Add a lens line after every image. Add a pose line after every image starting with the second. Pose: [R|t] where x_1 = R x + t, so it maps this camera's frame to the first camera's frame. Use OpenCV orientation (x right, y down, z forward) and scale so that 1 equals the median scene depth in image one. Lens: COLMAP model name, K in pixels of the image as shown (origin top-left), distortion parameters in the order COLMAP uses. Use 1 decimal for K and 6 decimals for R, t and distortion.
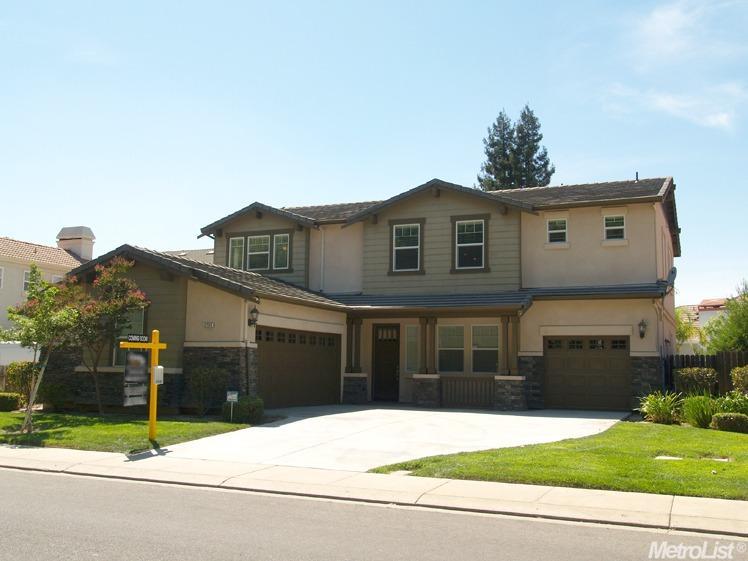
lens RADIAL K [[745.8, 0, 373.6], [0, 745.8, 274.2], [0, 0, 1]] dist [-0.024179, 0.000000]
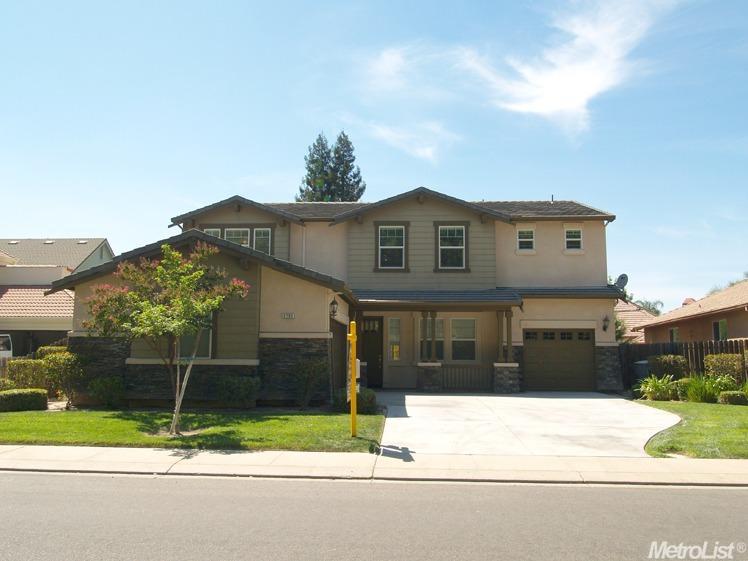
lens RADIAL K [[637.9, 0, 374.0], [0, 637.9, 288.5], [0, 0, 1]] dist [-0.043308, 0.015125]
pose [[0.941882, 0.028009, 0.334773, -0.305643], [-0.035902, 0.999204, 0.017411, 0.010068], [-0.334019, -0.028419, 0.942138, 0.127467]]
